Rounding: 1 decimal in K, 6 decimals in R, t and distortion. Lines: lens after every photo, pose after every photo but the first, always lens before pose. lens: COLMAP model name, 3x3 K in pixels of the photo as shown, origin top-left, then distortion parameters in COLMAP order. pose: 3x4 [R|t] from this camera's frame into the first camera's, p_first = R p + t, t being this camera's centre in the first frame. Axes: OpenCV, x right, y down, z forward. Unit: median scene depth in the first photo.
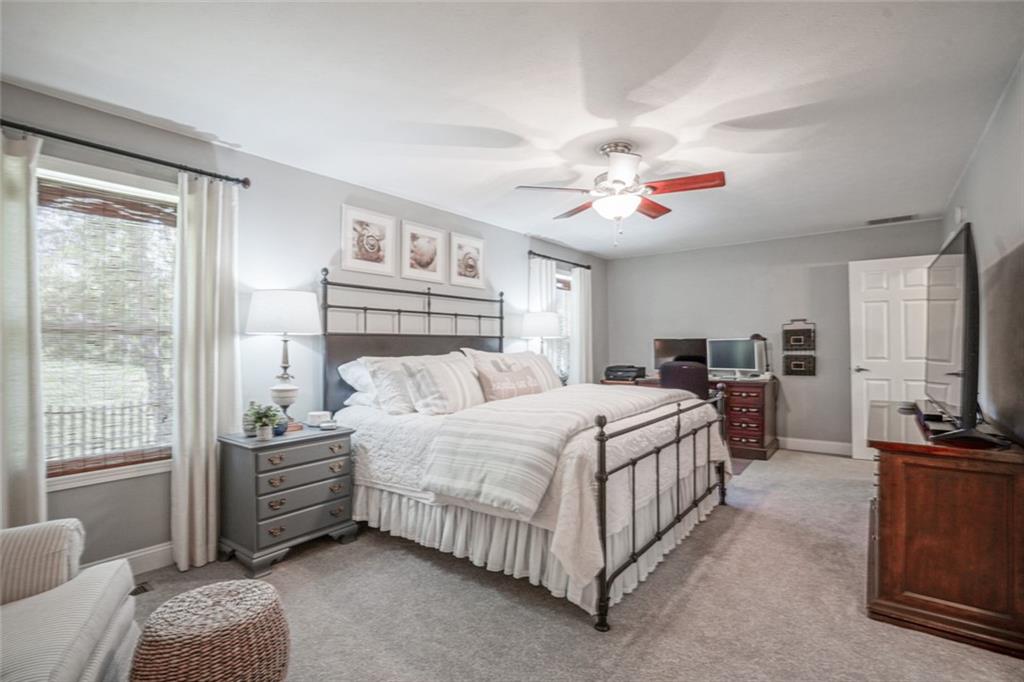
lens RADIAL K [[477.0, 0, 515.4], [0, 477.0, 340.2], [0, 0, 1]] dist [-0.056521, 0.021760]
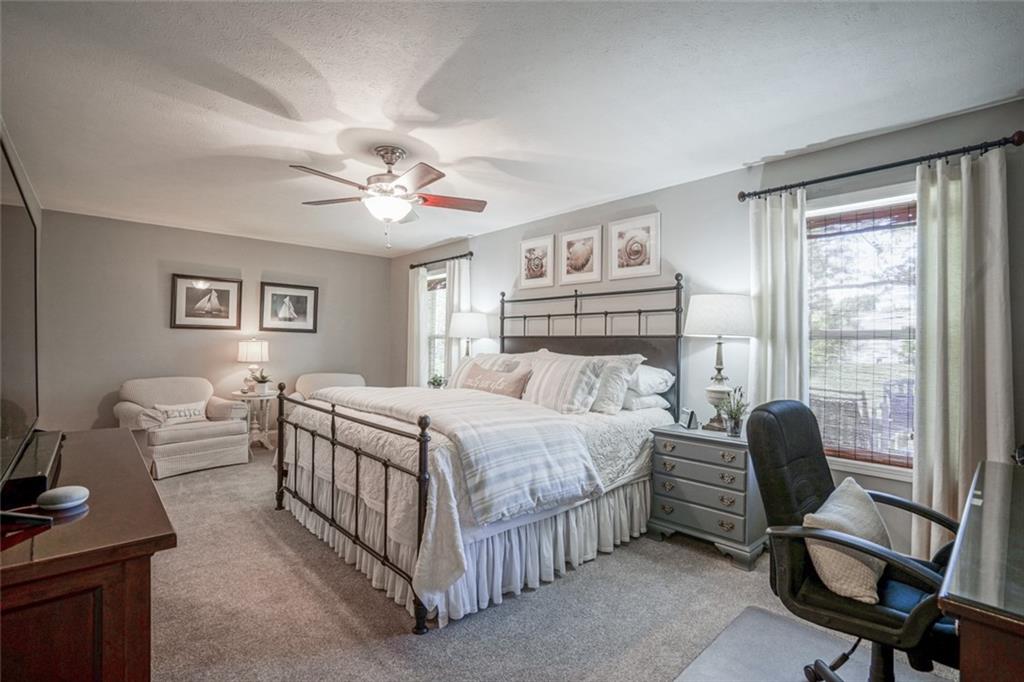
lens RADIAL K [[477.0, 0, 515.4], [0, 477.0, 340.2], [0, 0, 1]] dist [-0.056521, 0.021760]
pose [[-0.167847, -0.008558, -0.985776, 0.863134], [-0.006867, 0.999948, -0.007512, 0.007172], [0.985789, 0.005508, -0.167897, 1.058799]]
